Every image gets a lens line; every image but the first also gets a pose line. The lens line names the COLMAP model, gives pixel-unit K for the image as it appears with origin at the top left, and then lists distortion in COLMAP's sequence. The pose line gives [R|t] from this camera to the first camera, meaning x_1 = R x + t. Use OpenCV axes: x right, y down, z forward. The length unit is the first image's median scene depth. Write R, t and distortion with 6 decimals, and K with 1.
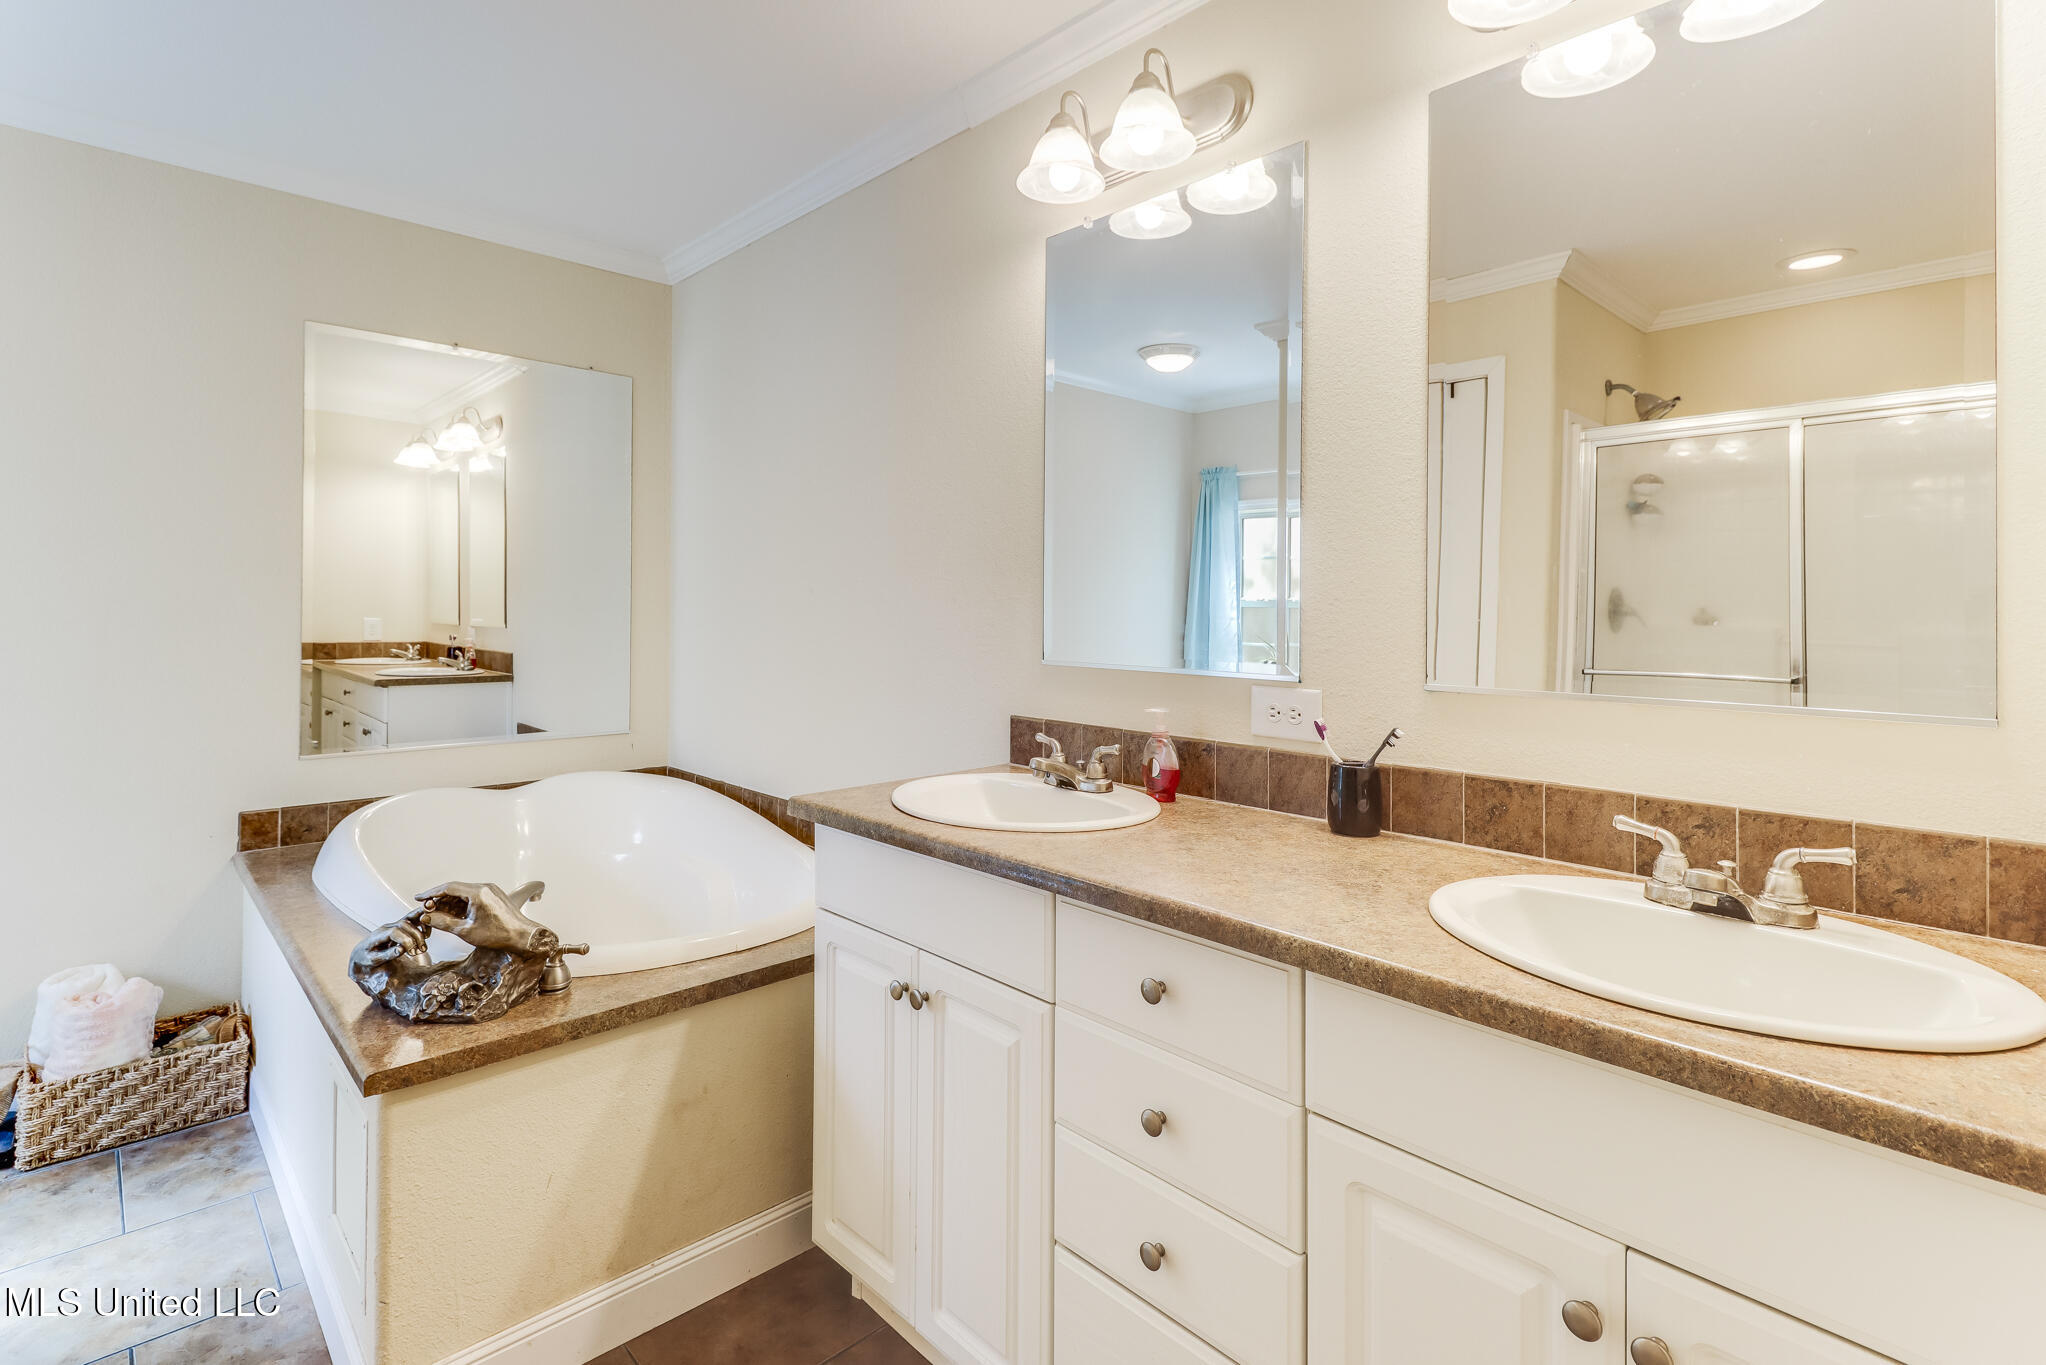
lens RADIAL K [[983.0, 0, 1019.8], [0, 983.0, 605.3], [0, 0, 1]] dist [0.023854, -0.011378]
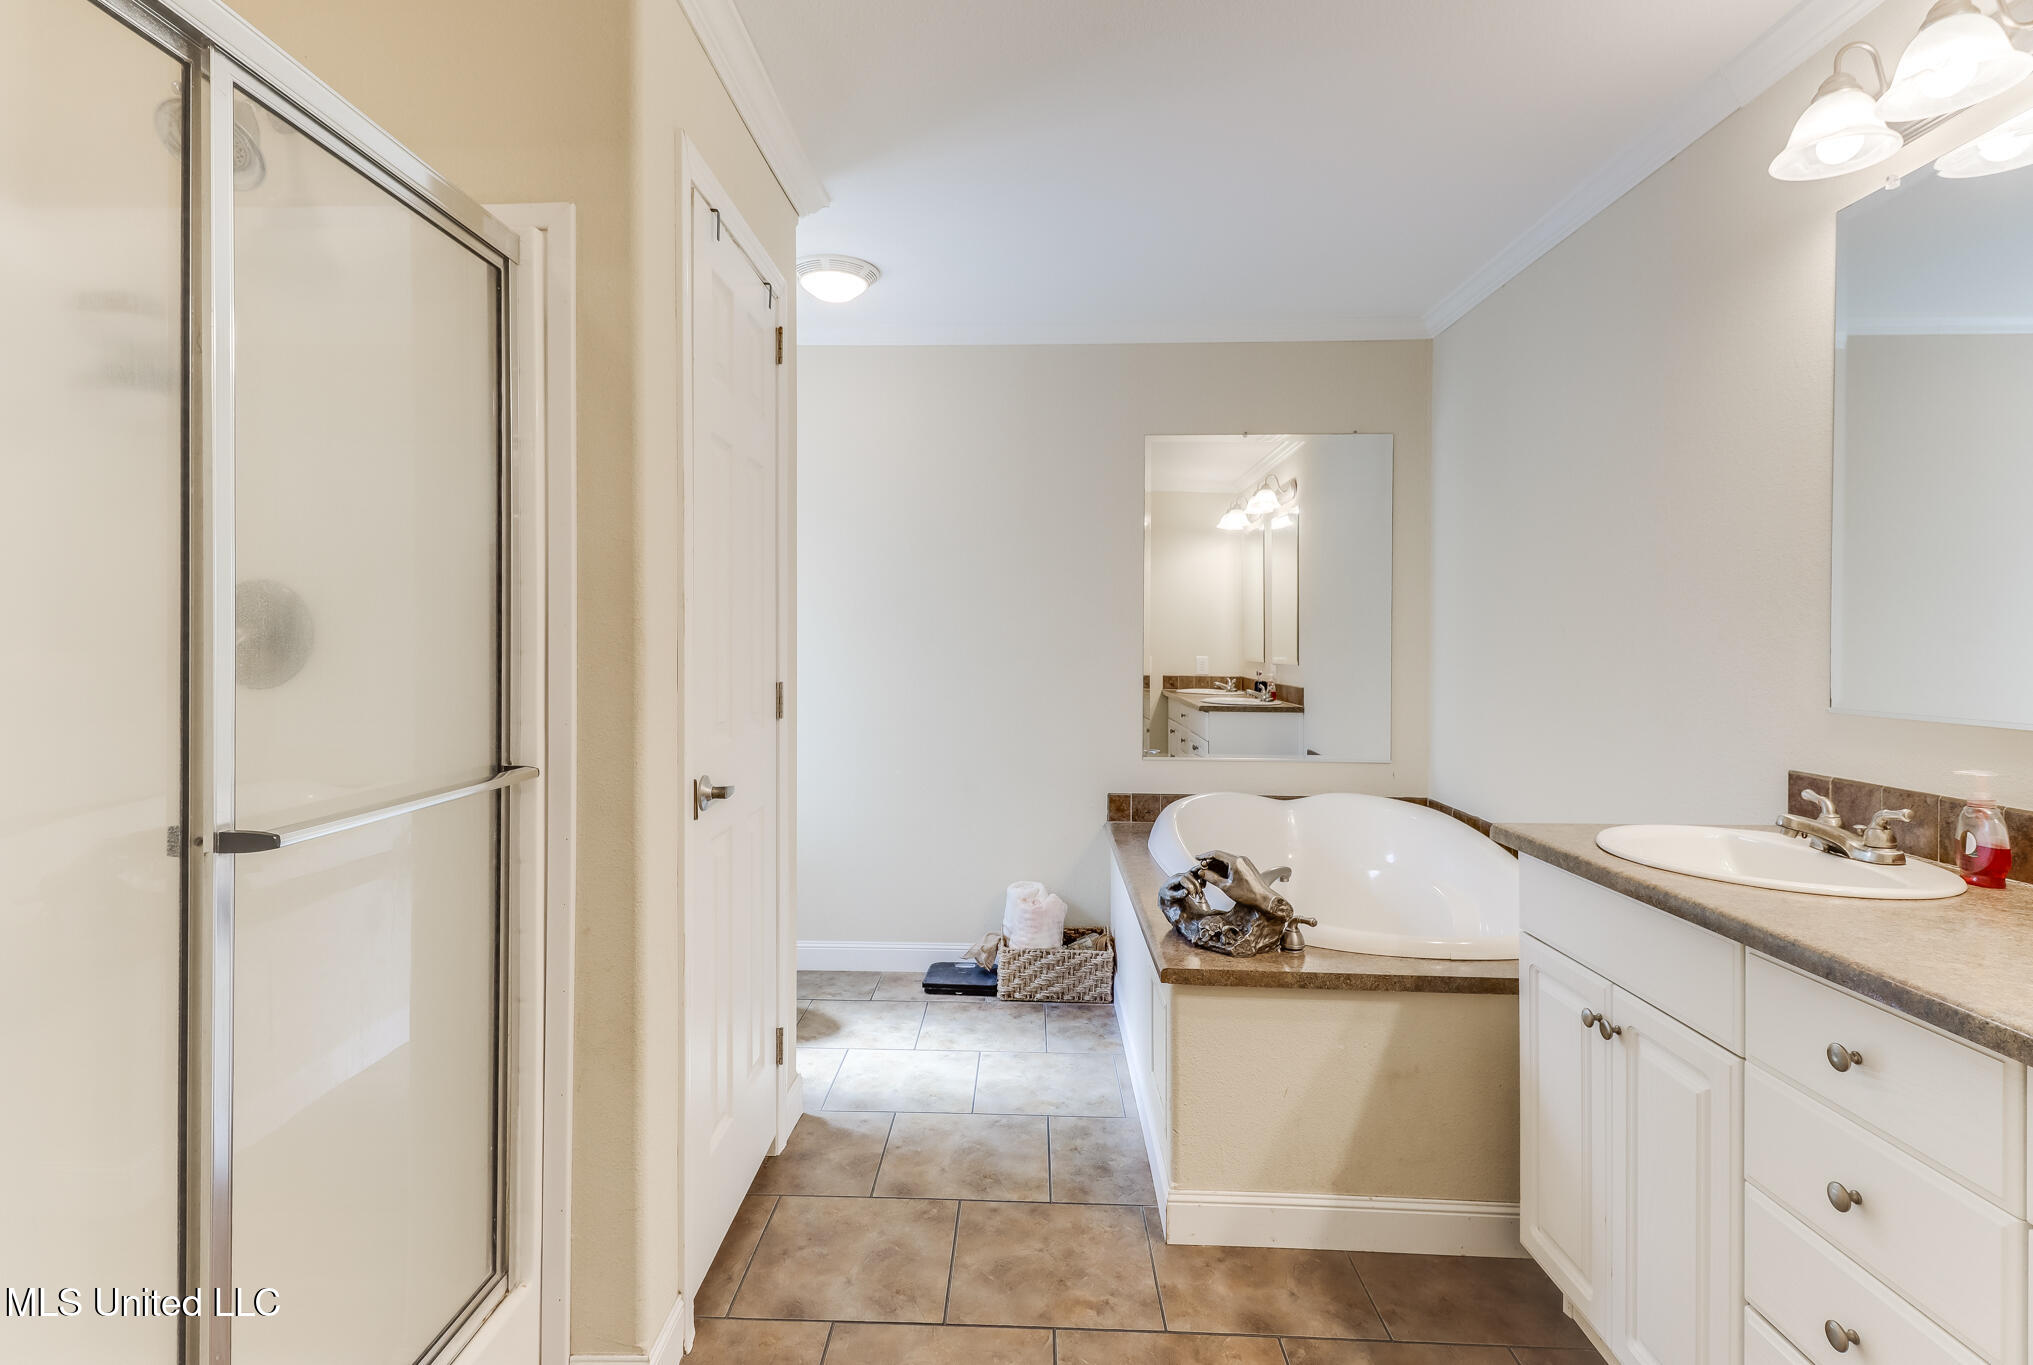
lens RADIAL K [[950.2, 0, 1009.8], [0, 950.2, 648.4], [0, 0, 1]] dist [-0.000100, 0.000006]
pose [[0.711972, -0.001914, -0.702205, 0.119660], [0.004479, 0.999988, 0.001815, -0.000657], [0.702193, -0.004438, 0.711973, -0.109480]]
